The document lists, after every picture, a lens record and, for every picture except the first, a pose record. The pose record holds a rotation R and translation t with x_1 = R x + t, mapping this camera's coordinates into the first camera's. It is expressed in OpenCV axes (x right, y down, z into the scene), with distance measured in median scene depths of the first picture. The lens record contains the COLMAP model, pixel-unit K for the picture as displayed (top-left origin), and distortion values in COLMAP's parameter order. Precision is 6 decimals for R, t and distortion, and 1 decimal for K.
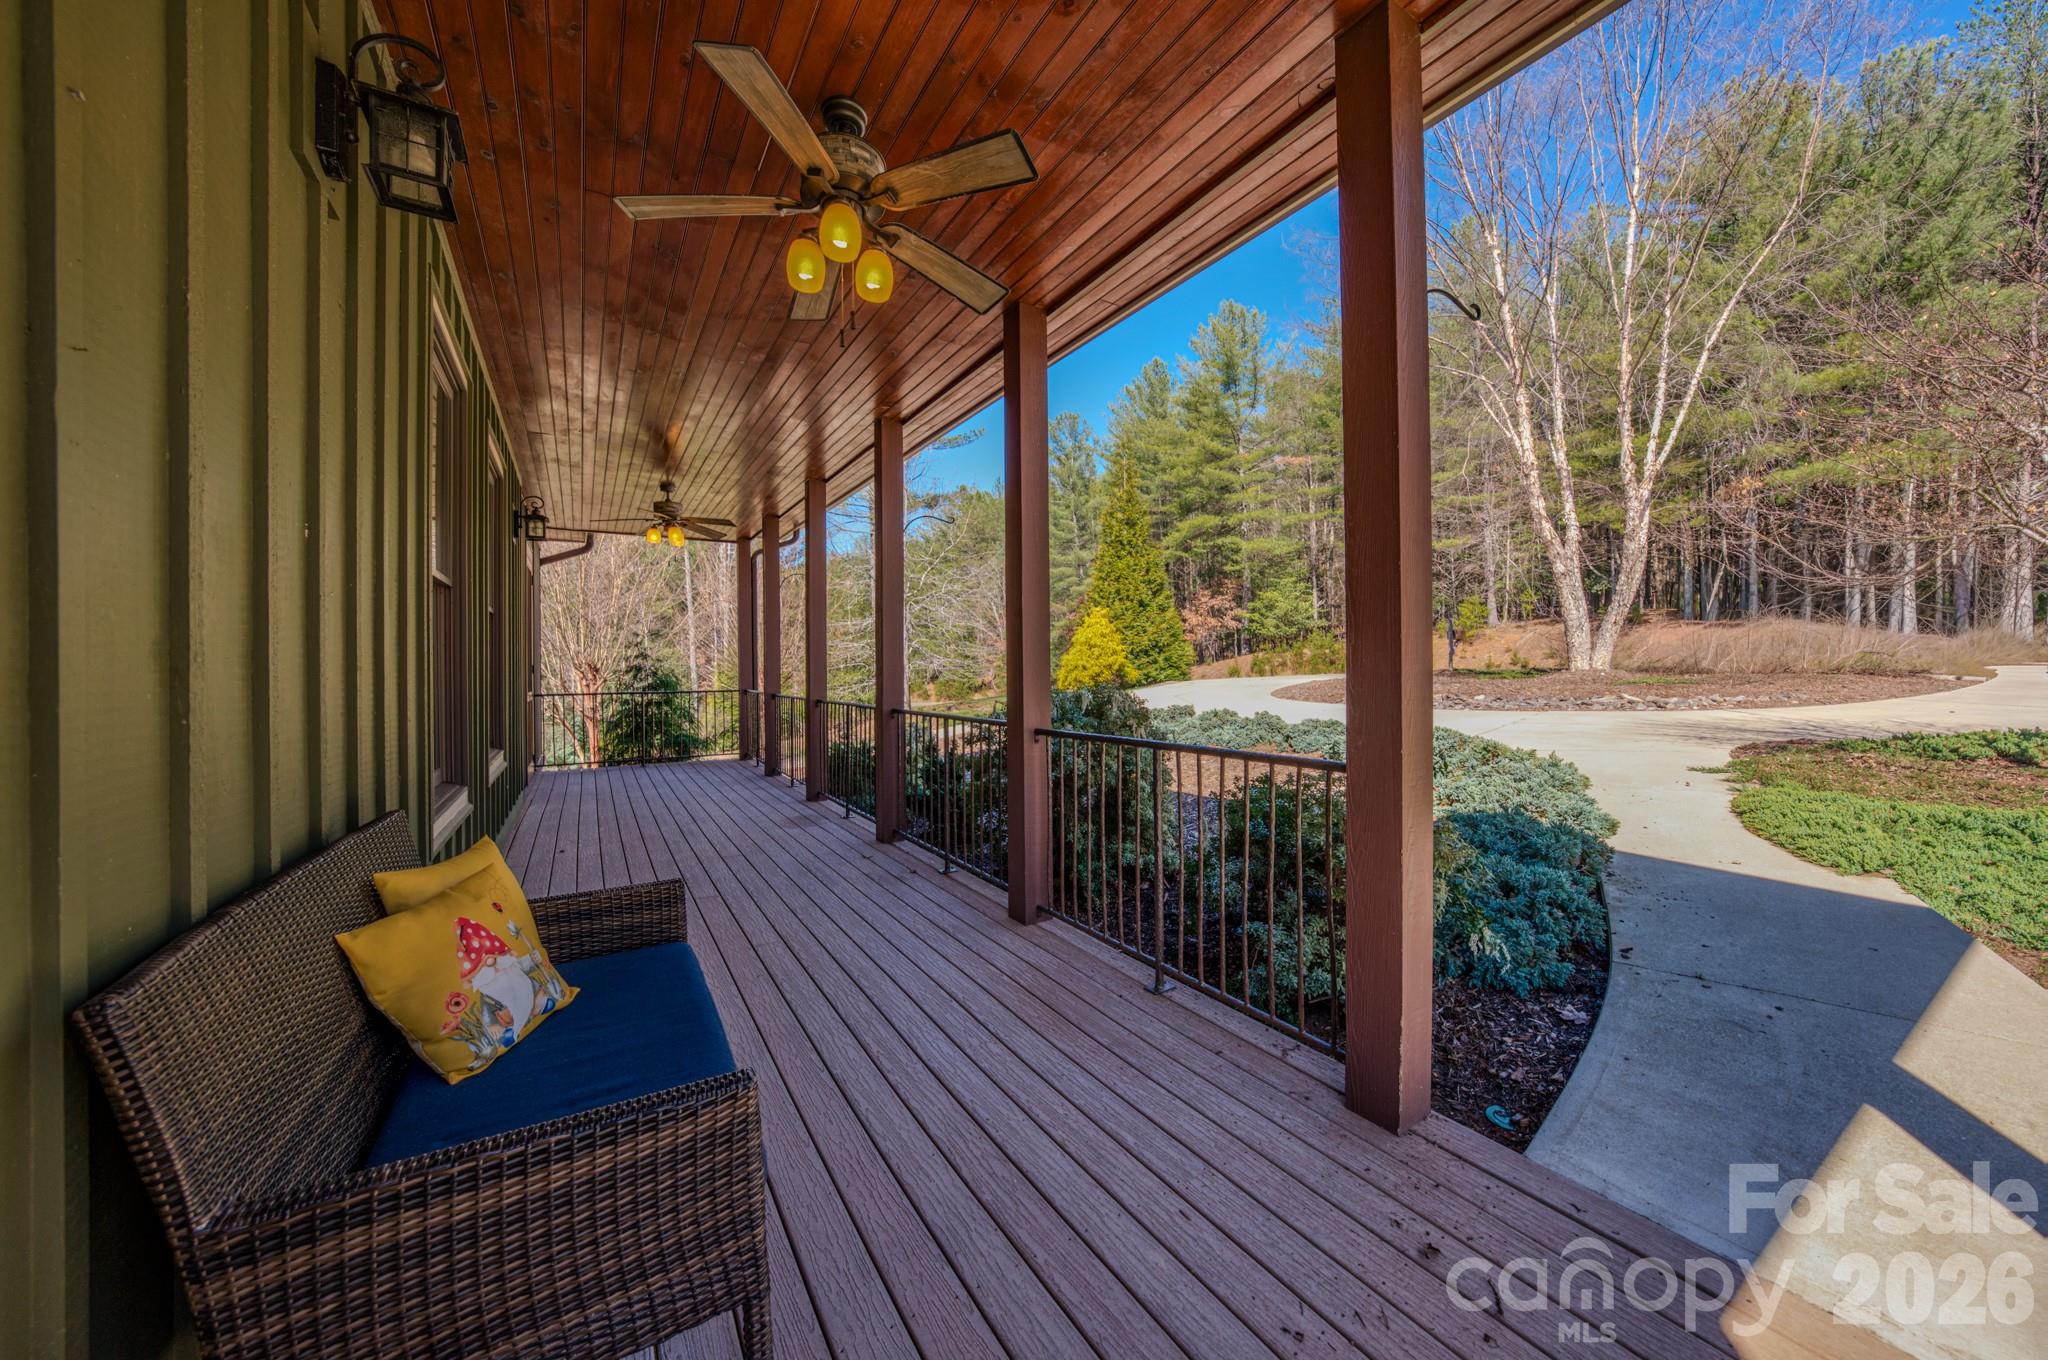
lens RADIAL K [[723.2, 0, 1029.9], [0, 723.2, 670.9], [0, 0, 1]] dist [-0.024350, 0.004342]
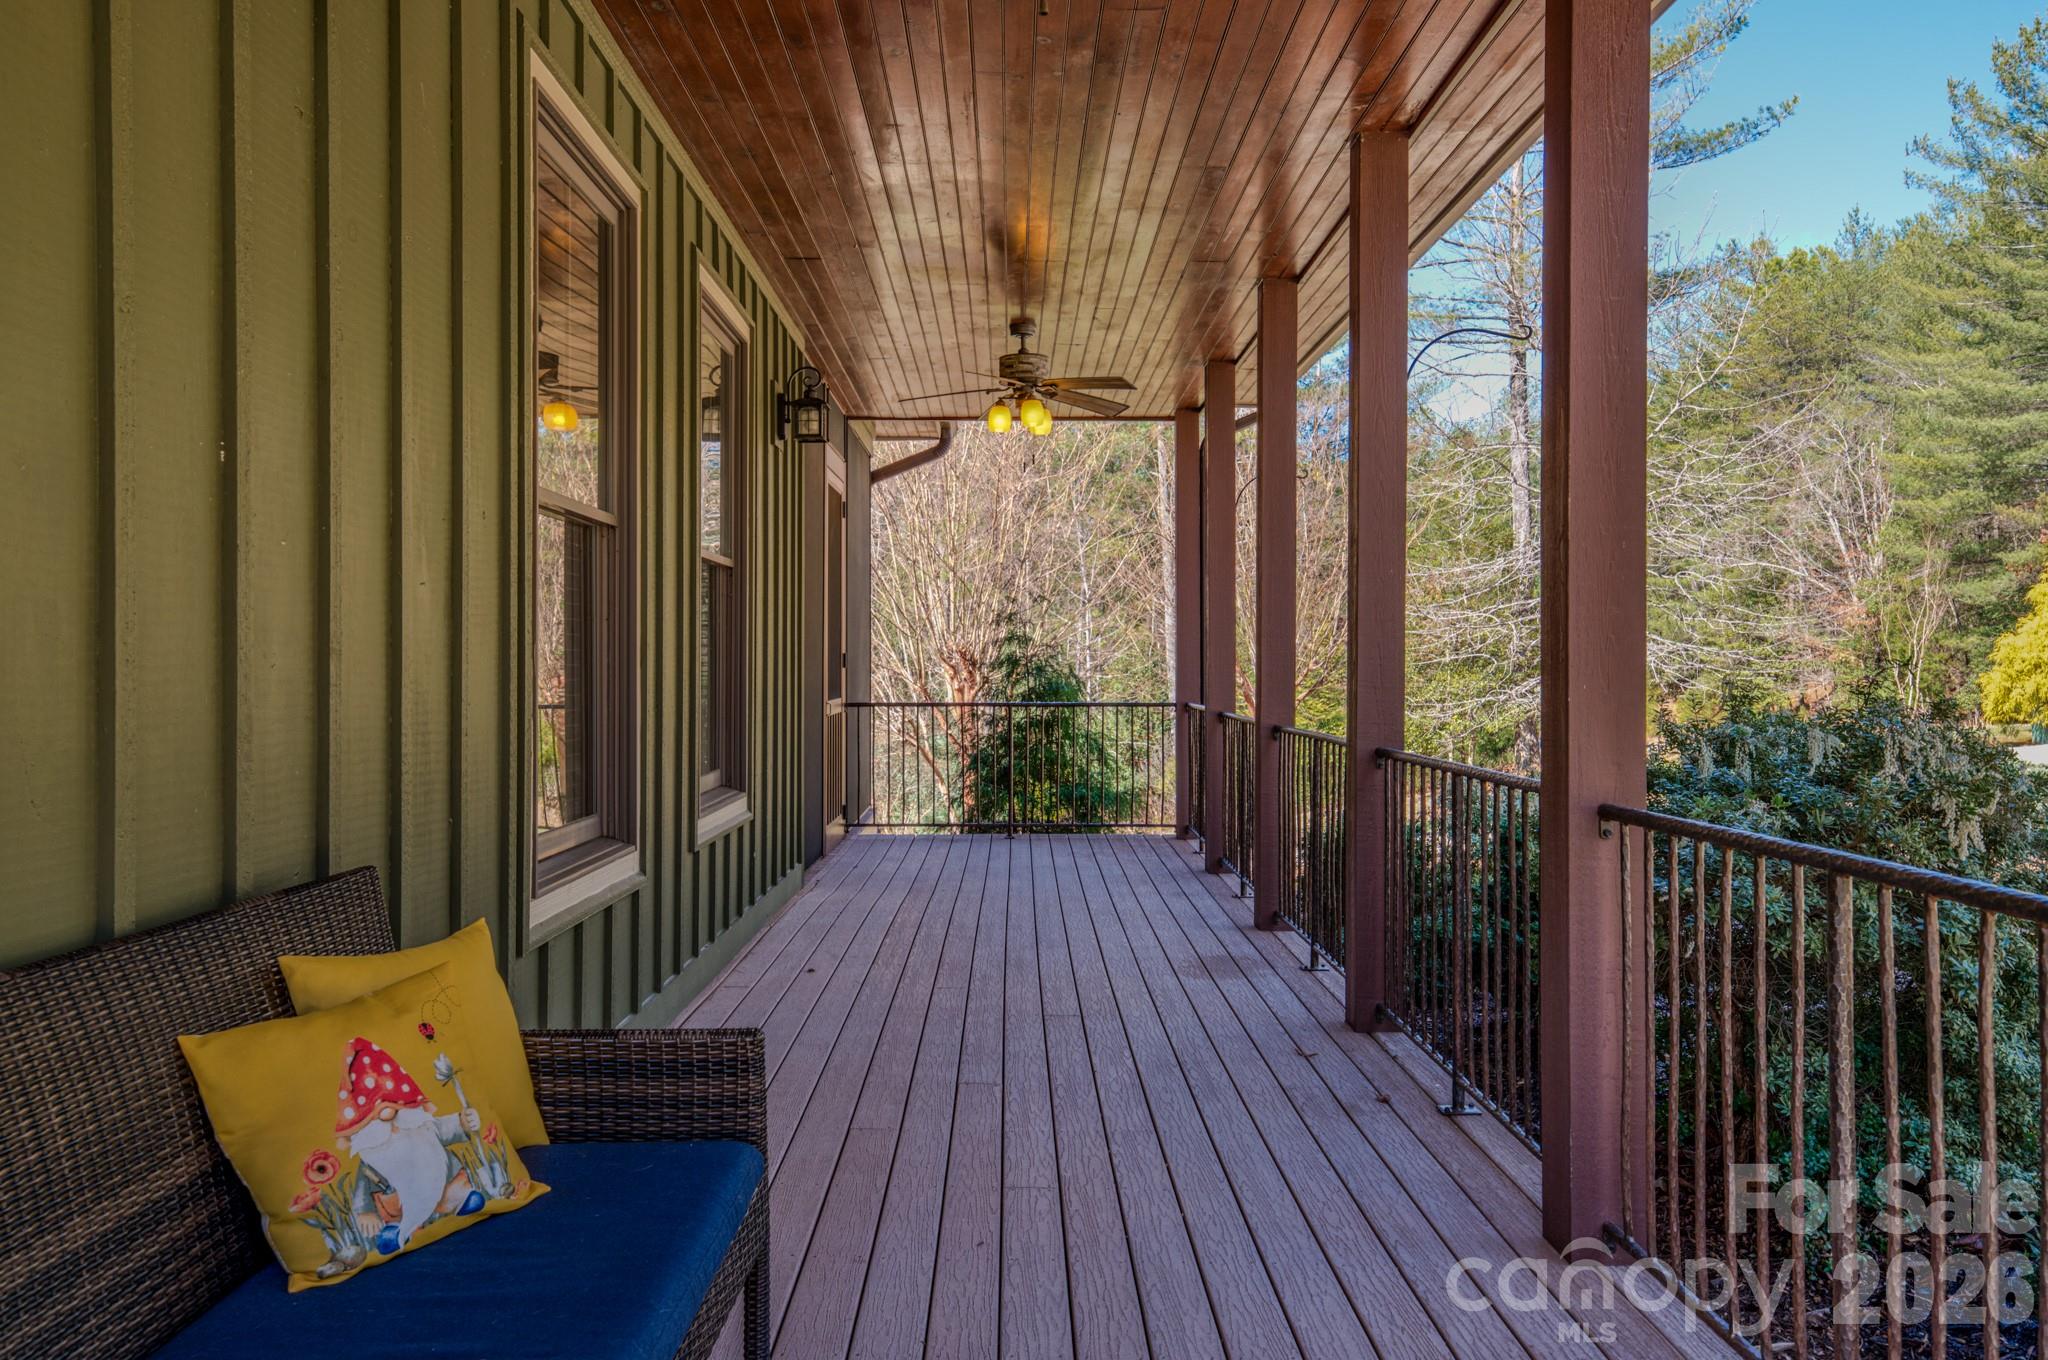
lens RADIAL K [[1492.7, 0, 1018.4], [0, 1492.7, 675.9], [0, 0, 1]] dist [0.038595, -0.001659]
pose [[0.848177, 0.012225, -0.529571, 0.156023], [-0.010138, 0.999925, 0.006845, 0.001125], [0.529615, -0.000436, 0.848238, 0.057916]]
